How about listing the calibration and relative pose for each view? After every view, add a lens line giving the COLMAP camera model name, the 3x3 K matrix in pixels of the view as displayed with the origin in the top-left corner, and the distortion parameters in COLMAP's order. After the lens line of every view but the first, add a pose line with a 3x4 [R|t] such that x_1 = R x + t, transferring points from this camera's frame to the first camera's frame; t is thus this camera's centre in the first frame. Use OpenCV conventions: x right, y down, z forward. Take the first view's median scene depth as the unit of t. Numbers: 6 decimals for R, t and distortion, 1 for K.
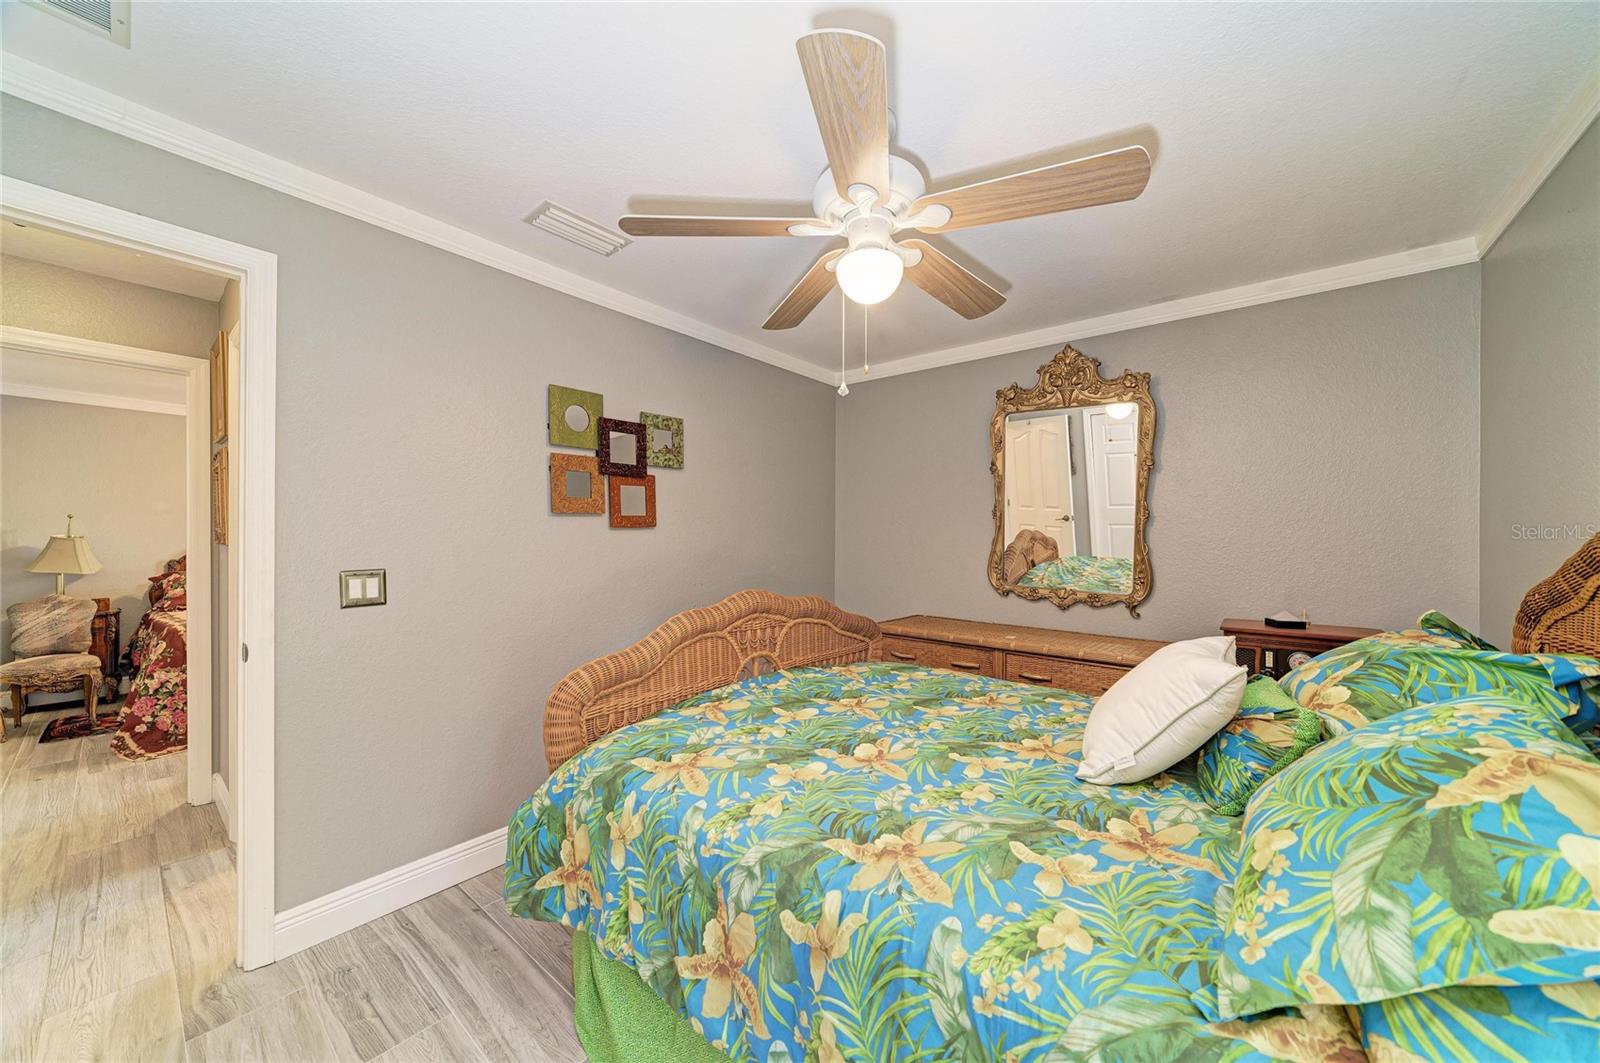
lens RADIAL K [[566.6, 0, 795.8], [0, 566.6, 535.3], [0, 0, 1]] dist [-0.008702, 0.000081]
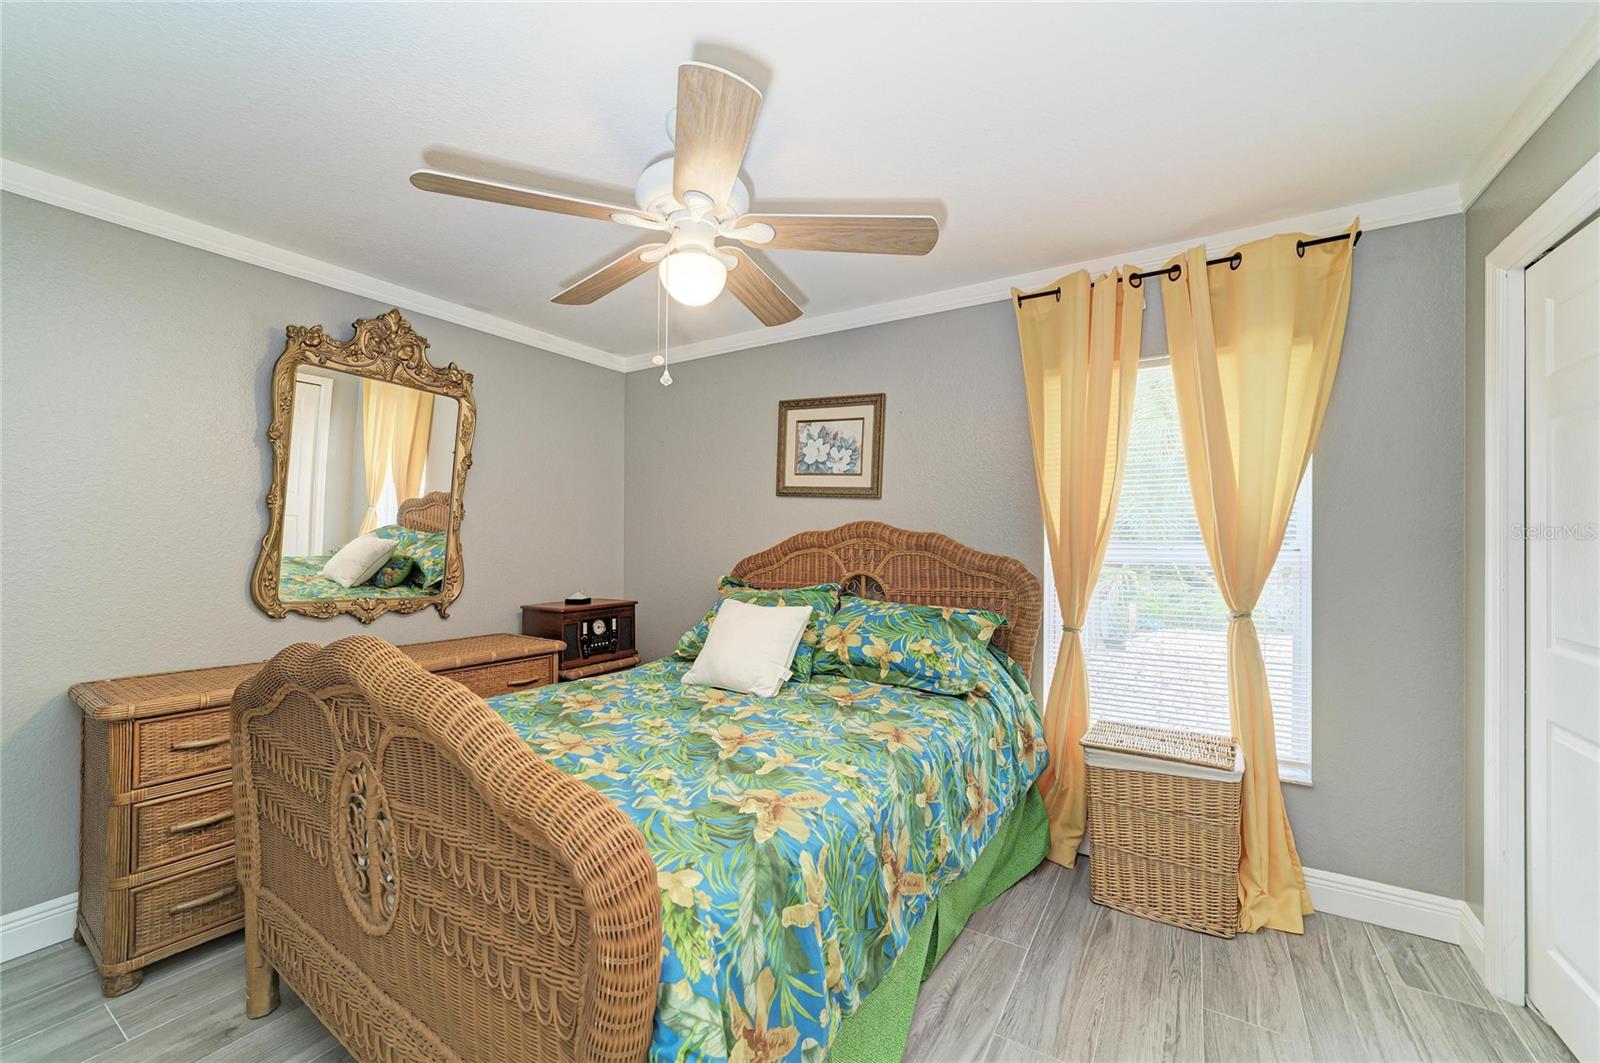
lens RADIAL K [[634.1, 0, 805.8], [0, 634.1, 539.5], [0, 0, 1]] dist [-0.018635, 0.007888]
pose [[-0.124211, -0.003437, 0.992250, -0.839595], [-0.011742, 0.999929, 0.001994, 0.000202], [-0.992186, -0.011403, -0.124243, 0.783720]]
